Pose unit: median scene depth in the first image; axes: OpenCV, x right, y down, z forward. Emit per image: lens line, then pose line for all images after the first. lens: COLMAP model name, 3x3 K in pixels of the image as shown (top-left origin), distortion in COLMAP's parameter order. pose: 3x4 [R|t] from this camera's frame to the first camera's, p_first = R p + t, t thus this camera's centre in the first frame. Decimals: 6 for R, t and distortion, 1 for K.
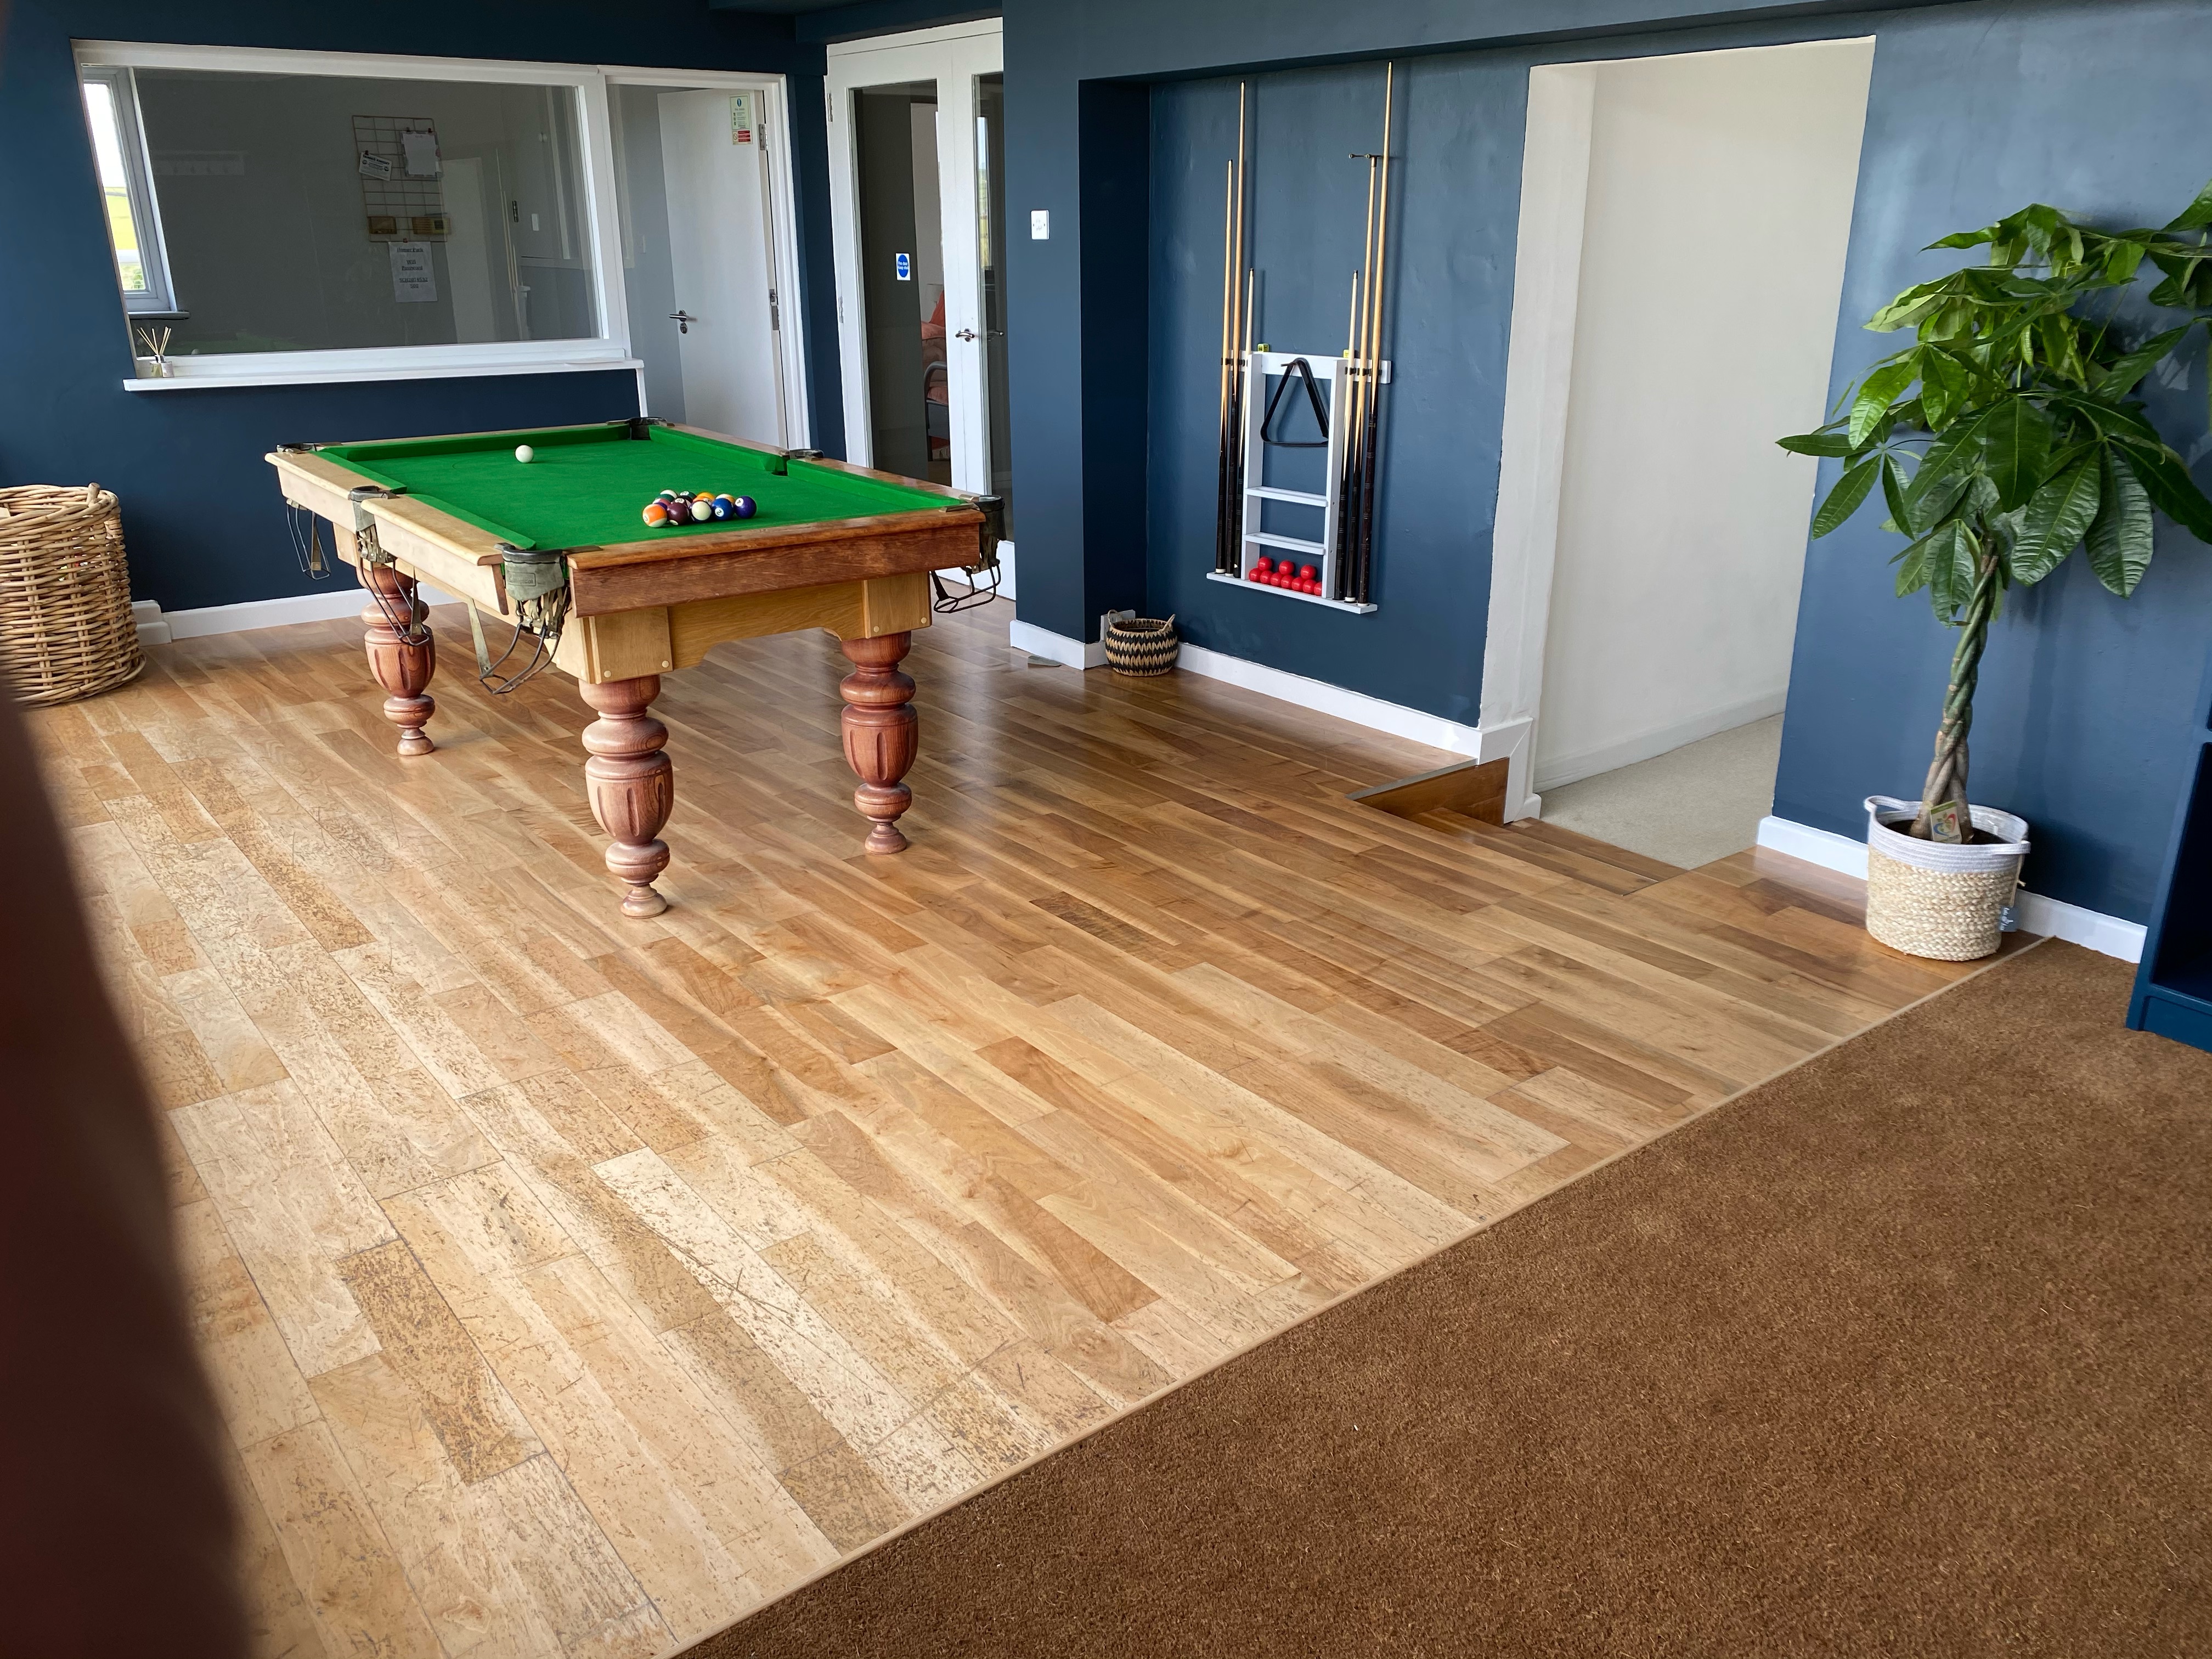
lens RADIAL K [[1679.8, 0, 1092.3], [0, 1679.8, 821.5], [0, 0, 1]] dist [0.050504, -0.074321]
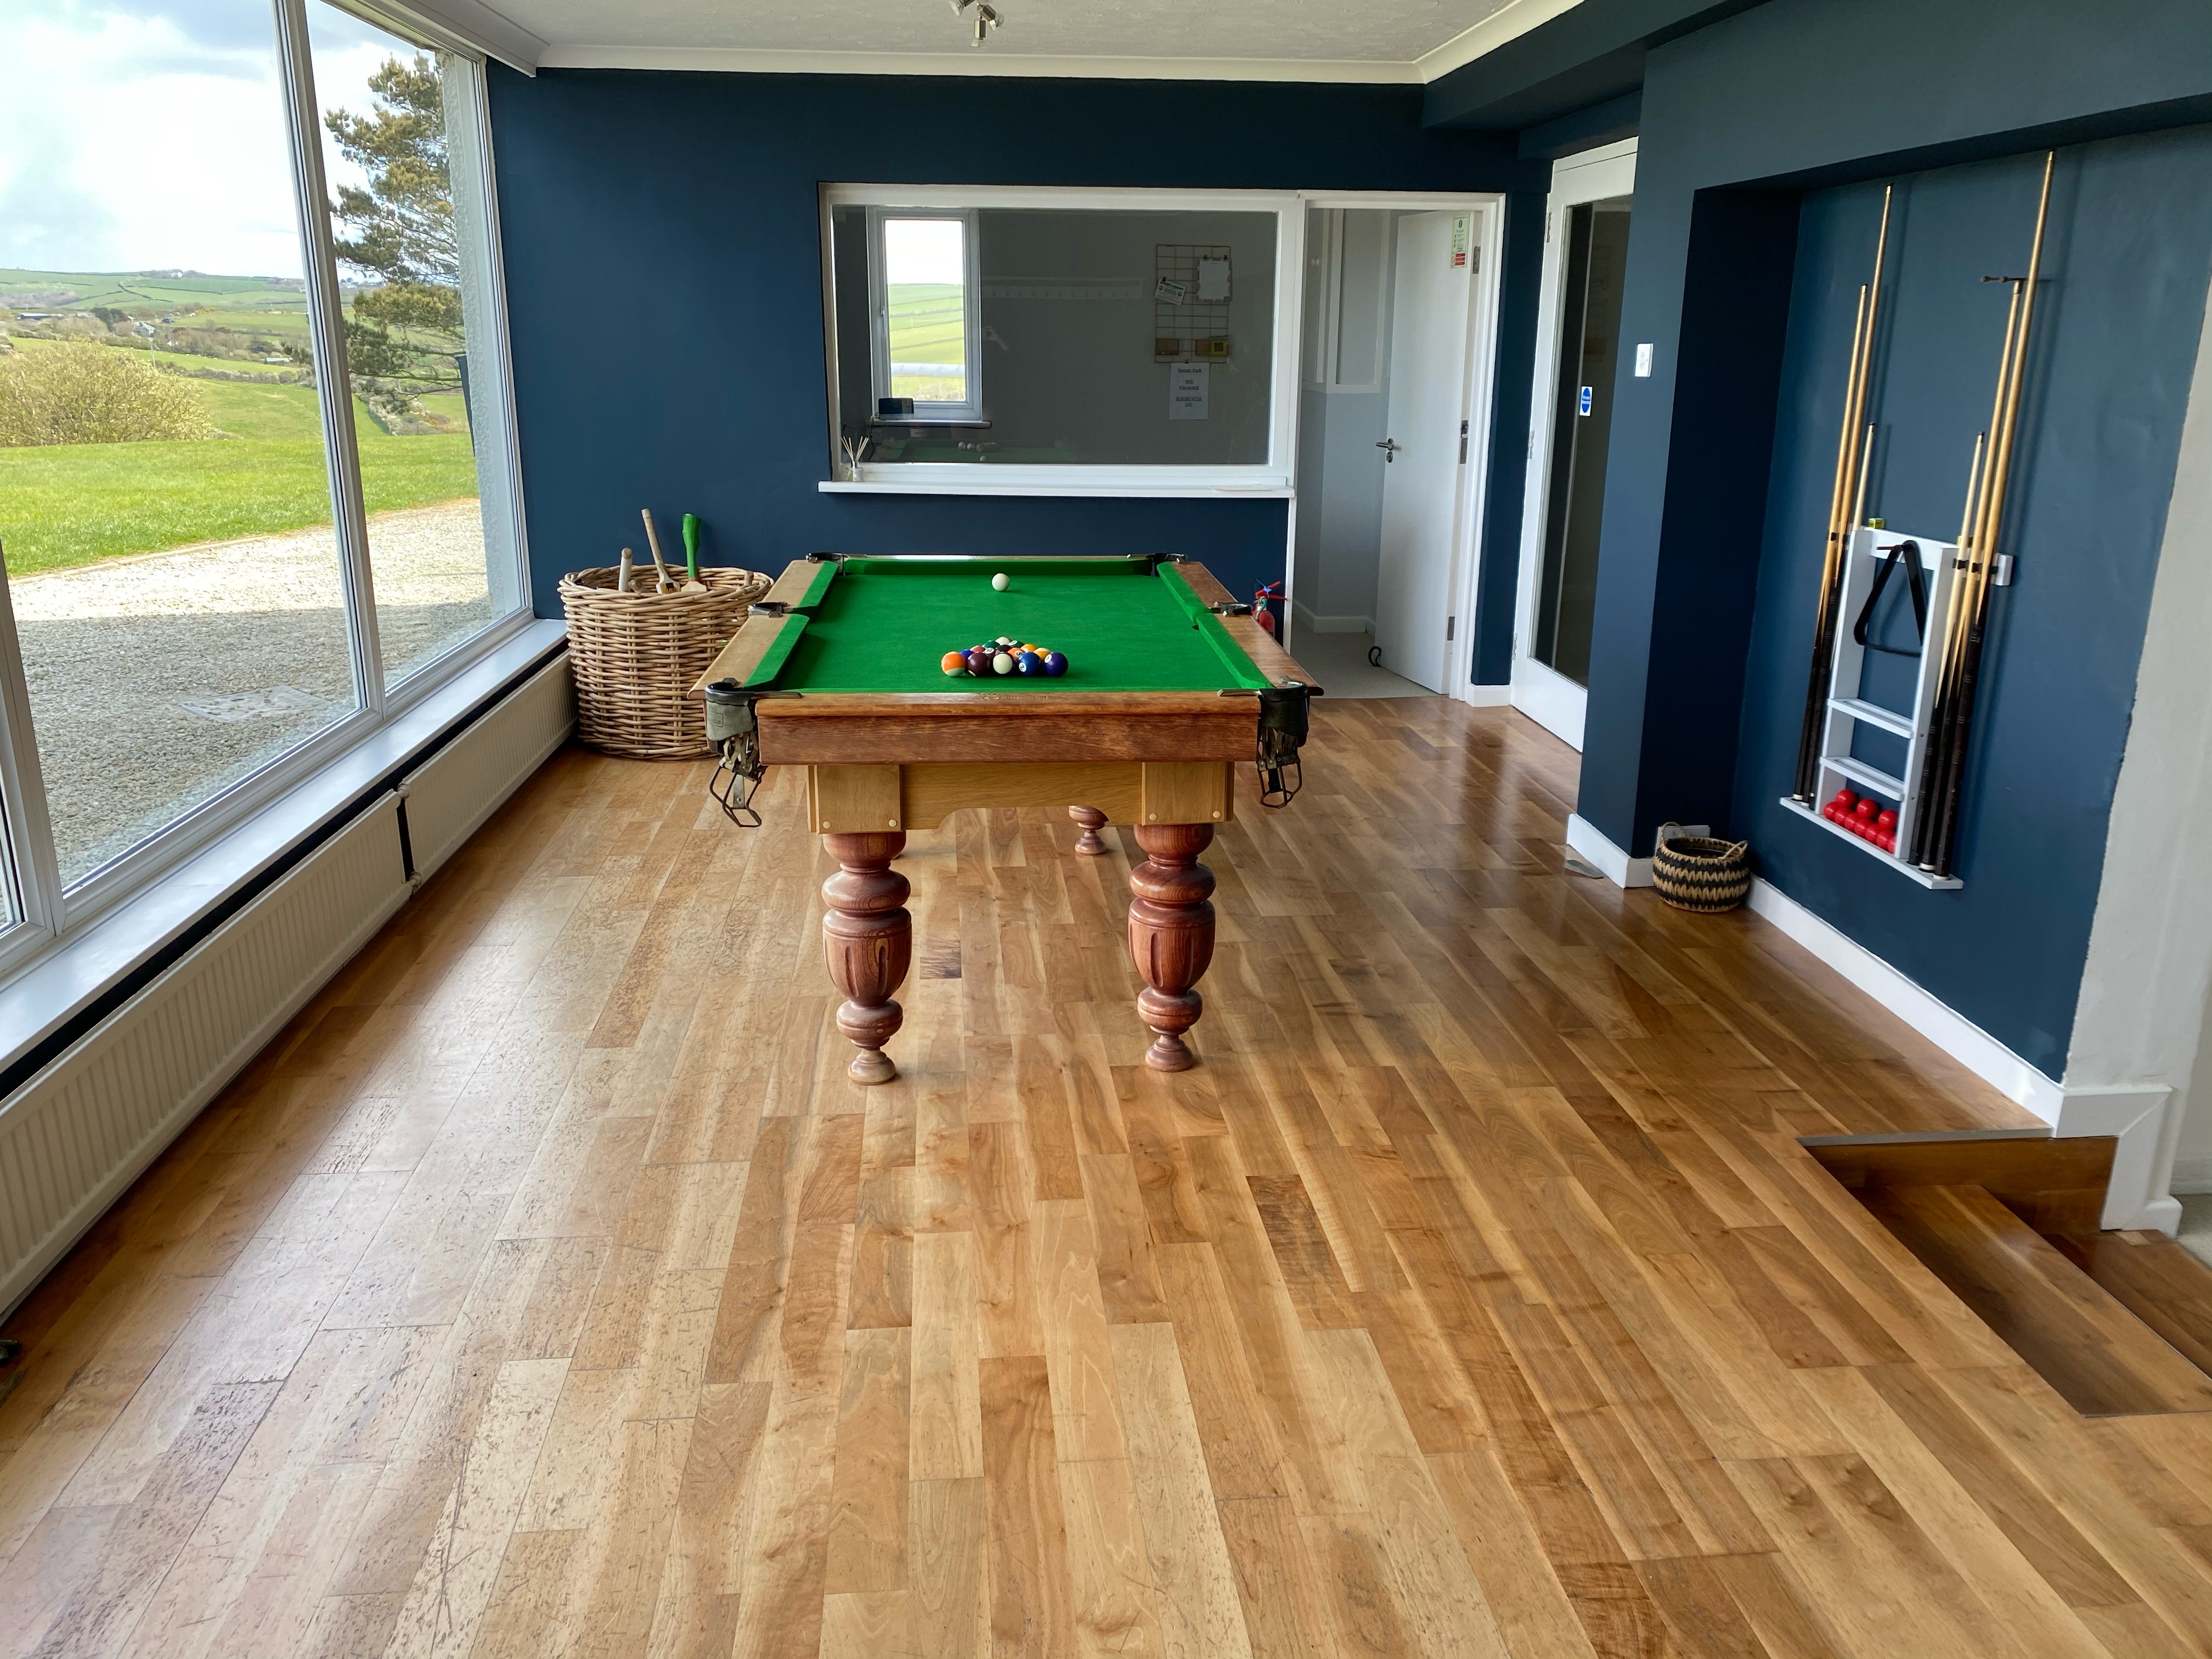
lens RADIAL K [[1679.8, 0, 1096.7], [0, 1679.8, 823.6], [0, 0, 1]] dist [0.050504, -0.074321]
pose [[0.847231, 0.159685, -0.506657, 0.255129], [-0.190726, 0.981597, -0.009558, -0.087483], [0.495806, 0.104730, 0.862095, 0.216054]]
